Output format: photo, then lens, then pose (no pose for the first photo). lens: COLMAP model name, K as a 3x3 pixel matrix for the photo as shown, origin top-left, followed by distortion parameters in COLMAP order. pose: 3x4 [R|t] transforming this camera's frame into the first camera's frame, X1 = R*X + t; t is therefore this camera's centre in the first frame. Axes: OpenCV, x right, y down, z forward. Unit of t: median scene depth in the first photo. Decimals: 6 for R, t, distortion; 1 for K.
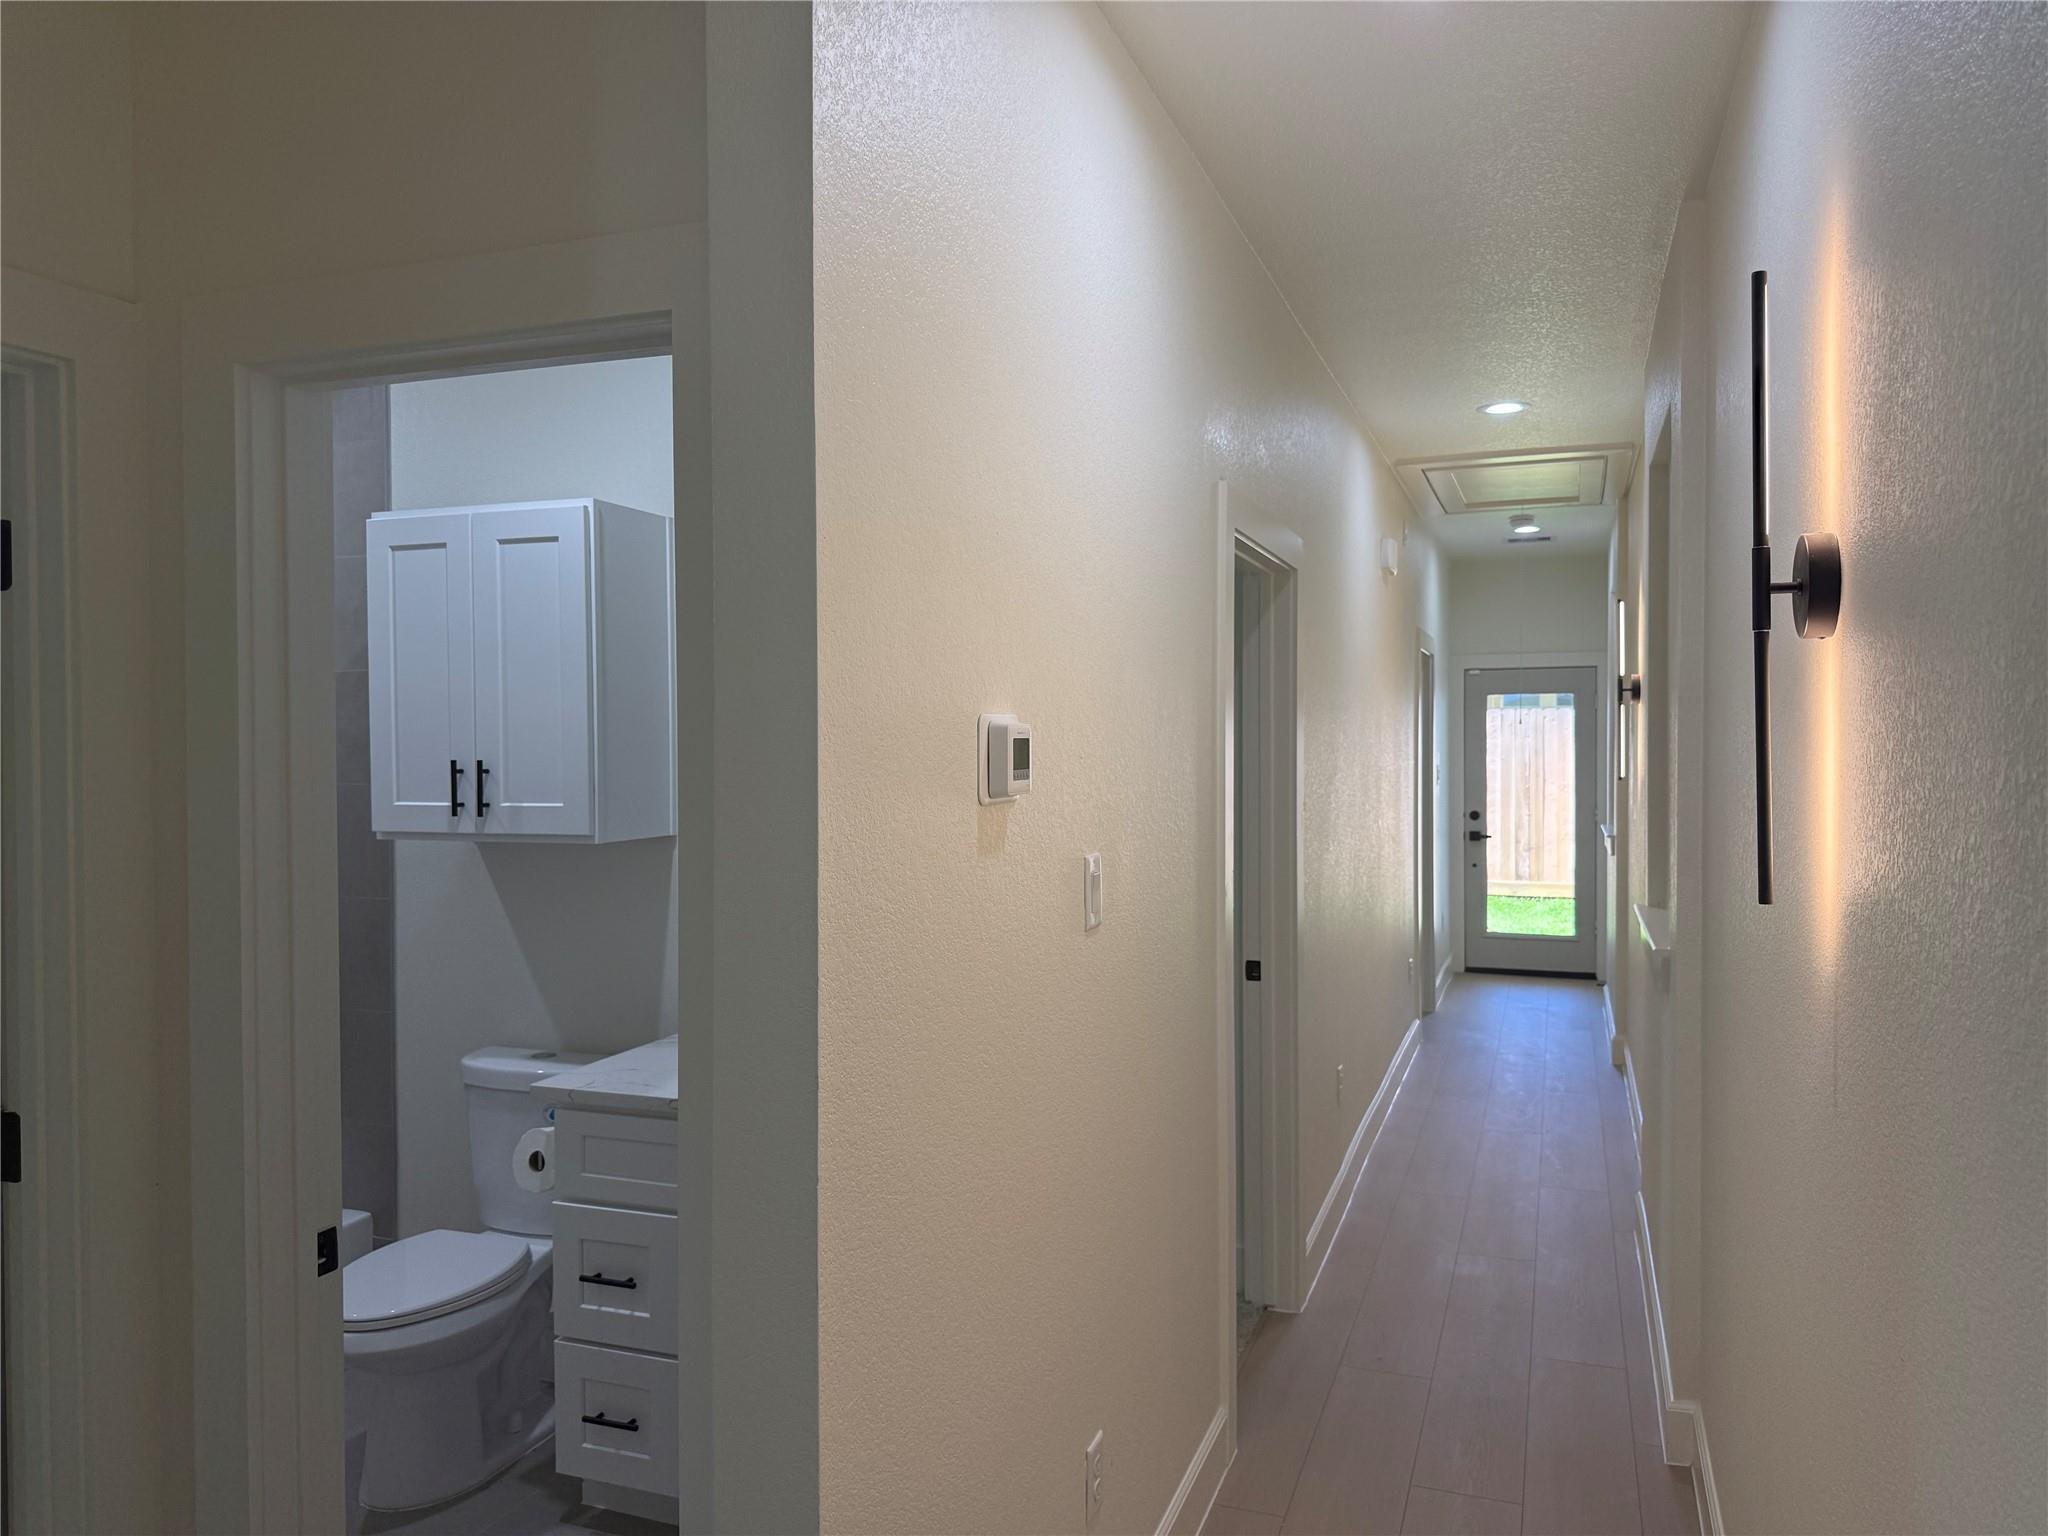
lens RADIAL K [[1481.4, 0, 1025.4], [0, 1481.4, 761.8], [0, 0, 1]] dist [0.071061, -0.093469]
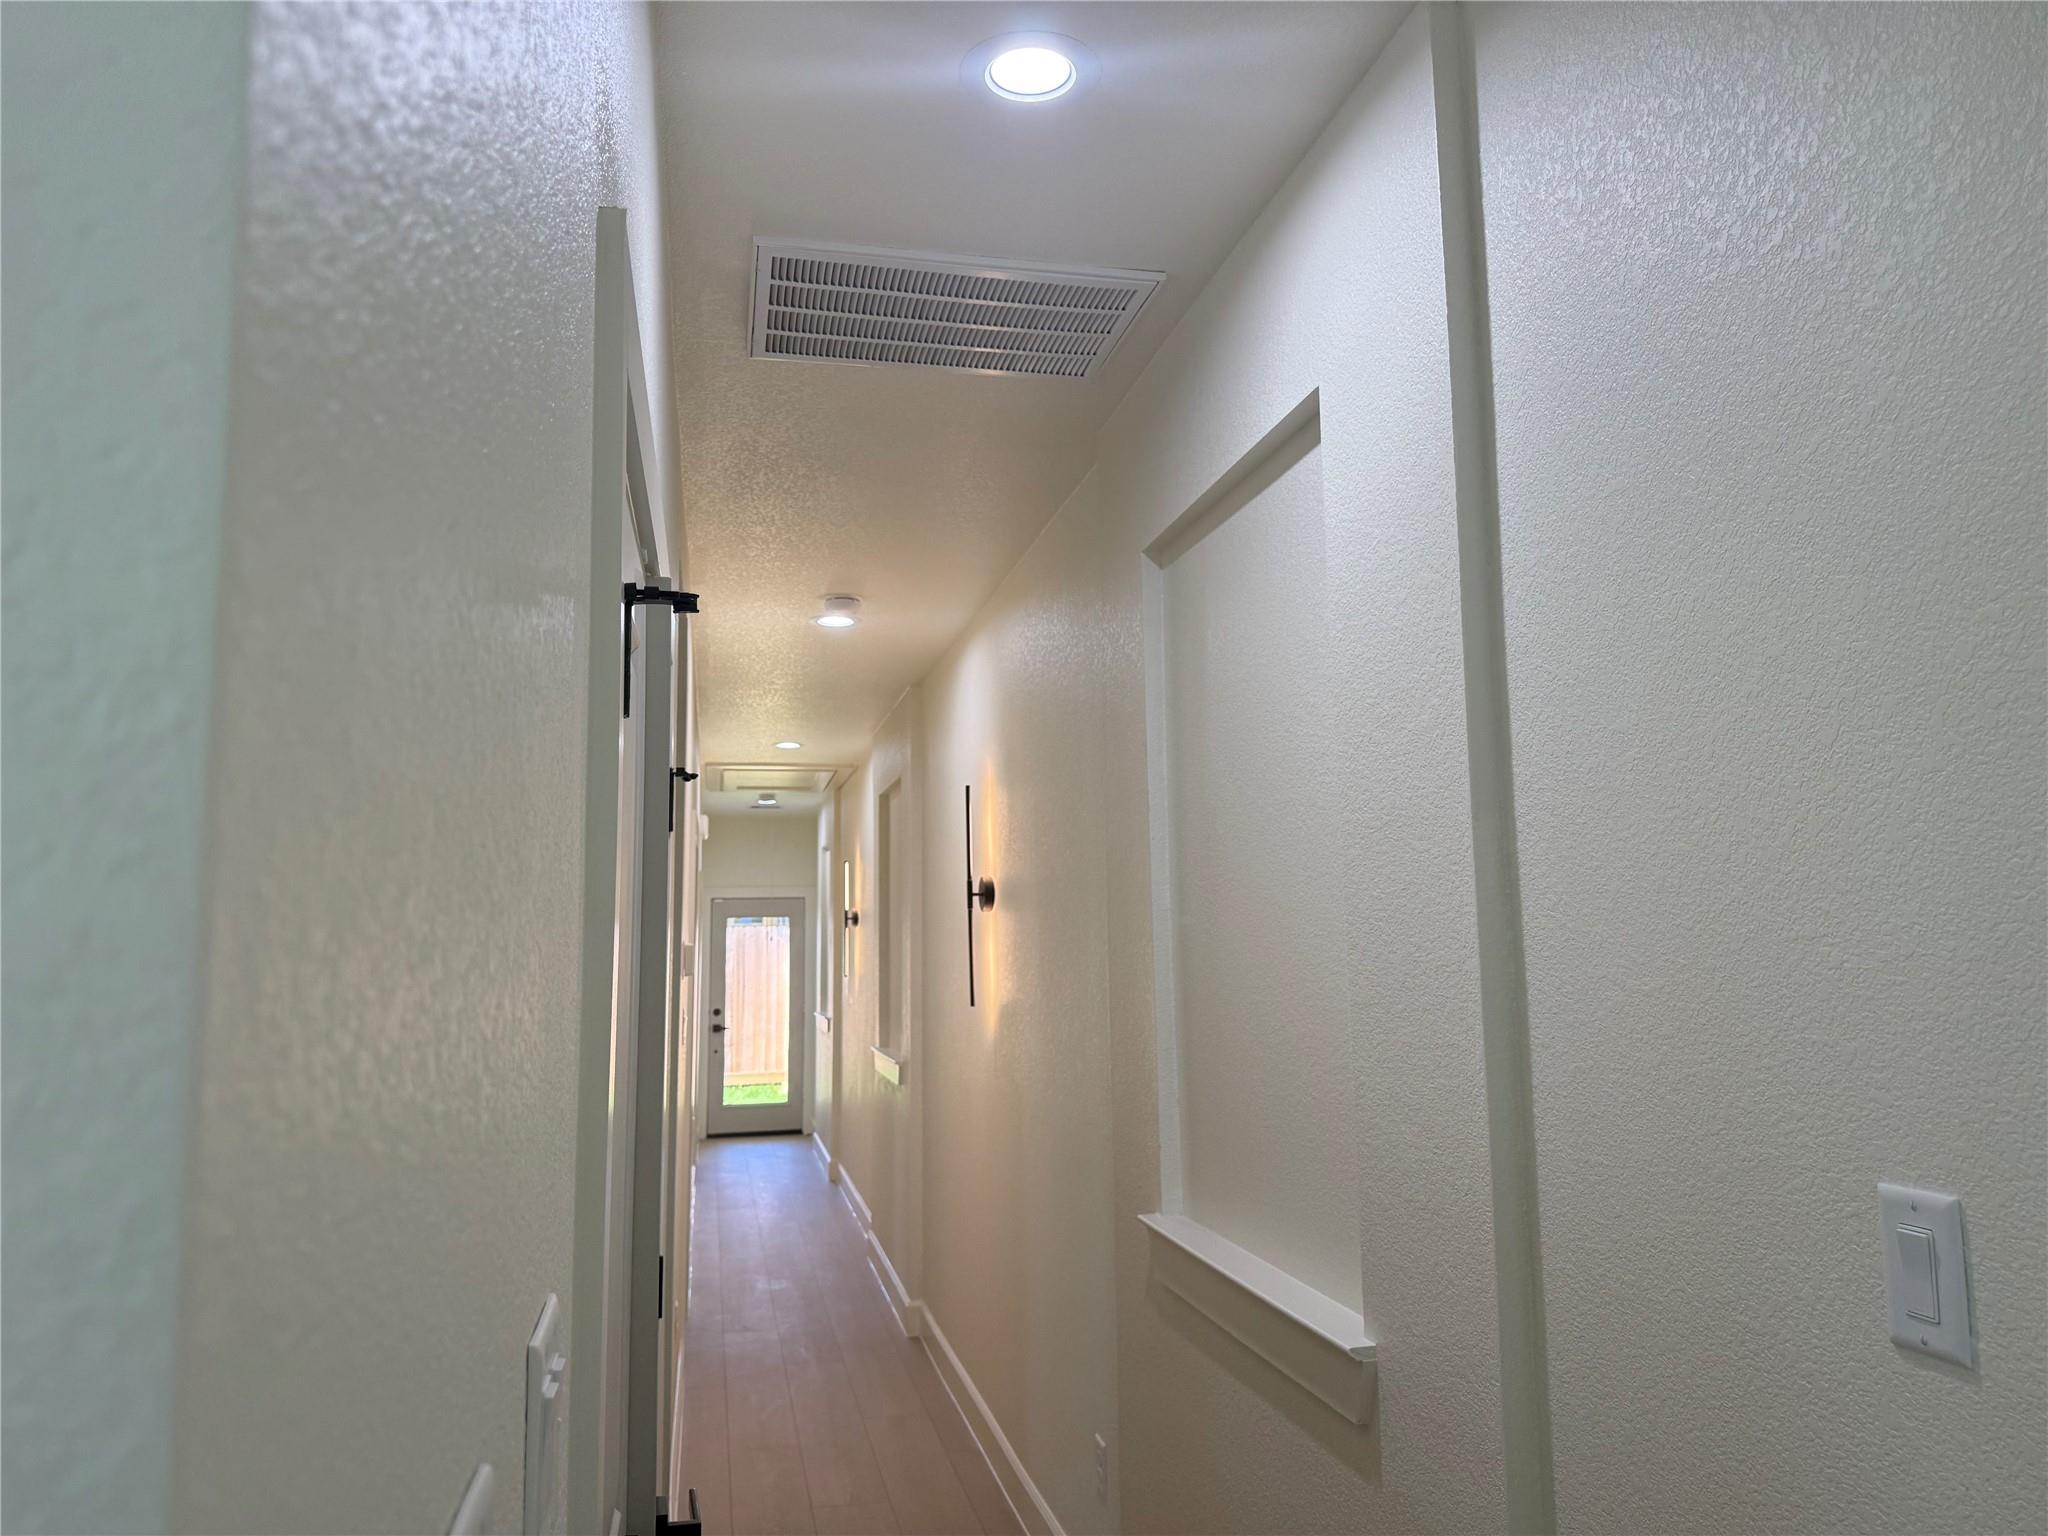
lens RADIAL K [[1481.4, 0, 1027.6], [0, 1481.4, 763.0], [0, 0, 1]] dist [0.071061, -0.093469]
pose [[0.848778, 0.049468, 0.526431, -0.176718], [0.026174, 0.990462, -0.135274, 0.003927], [-0.528101, 0.128597, 0.839388, -0.281906]]
